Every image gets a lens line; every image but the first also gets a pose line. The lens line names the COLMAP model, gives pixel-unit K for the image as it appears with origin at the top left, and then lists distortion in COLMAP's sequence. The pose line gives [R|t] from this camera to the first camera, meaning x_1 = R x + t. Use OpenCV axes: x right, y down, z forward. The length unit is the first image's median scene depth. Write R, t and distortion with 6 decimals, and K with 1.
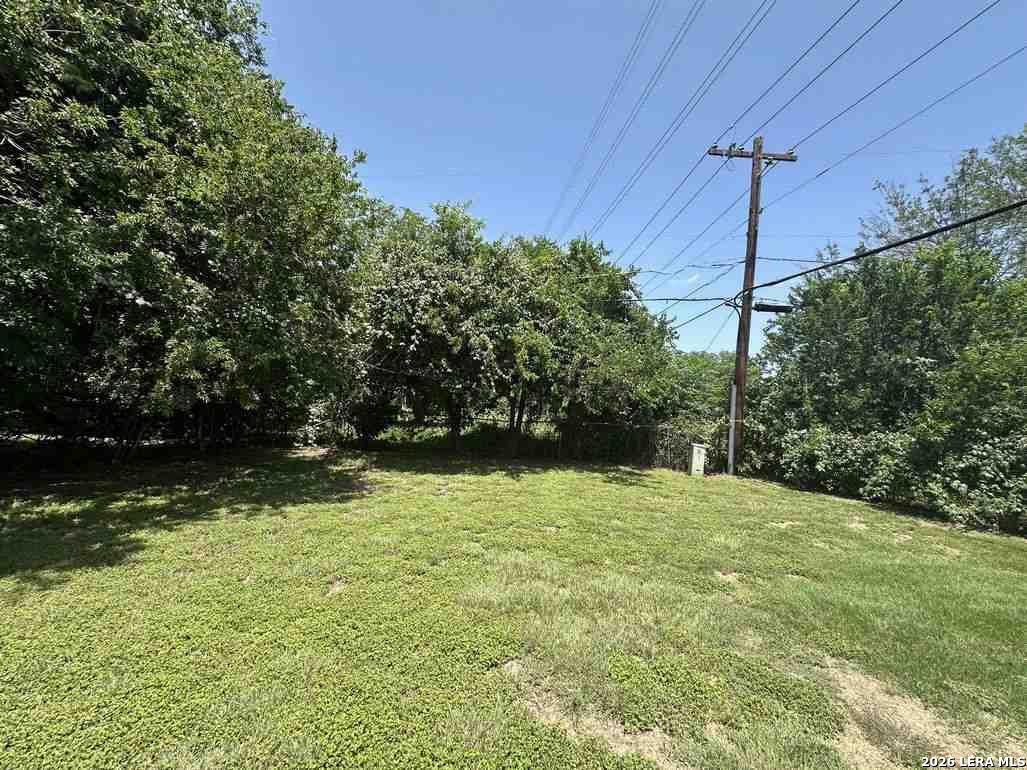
lens RADIAL K [[403.6, 0, 513.5], [0, 403.6, 385.0], [0, 0, 1]] dist [-0.006160, -0.000098]
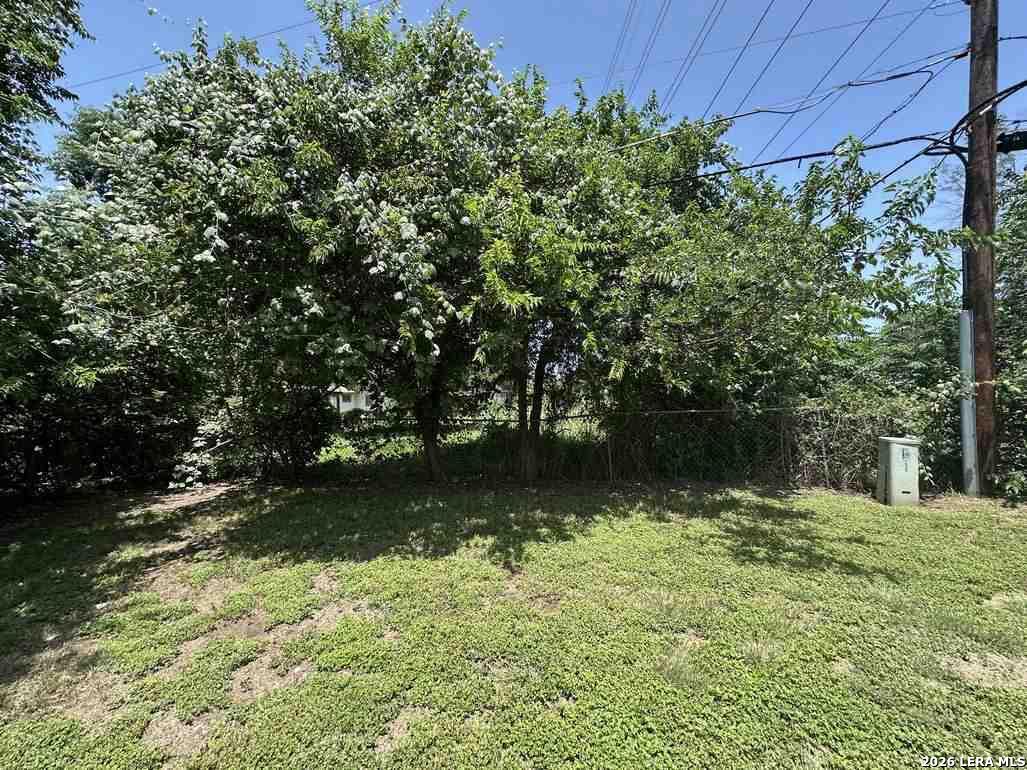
lens RADIAL K [[403.6, 0, 513.5], [0, 403.6, 385.0], [0, 0, 1]] dist [-0.006160, -0.000098]
pose [[0.991479, -0.086454, -0.097448, 0.050128], [0.087605, 0.996126, 0.007588, 0.039304], [0.096414, -0.016060, 0.995212, 0.478037]]
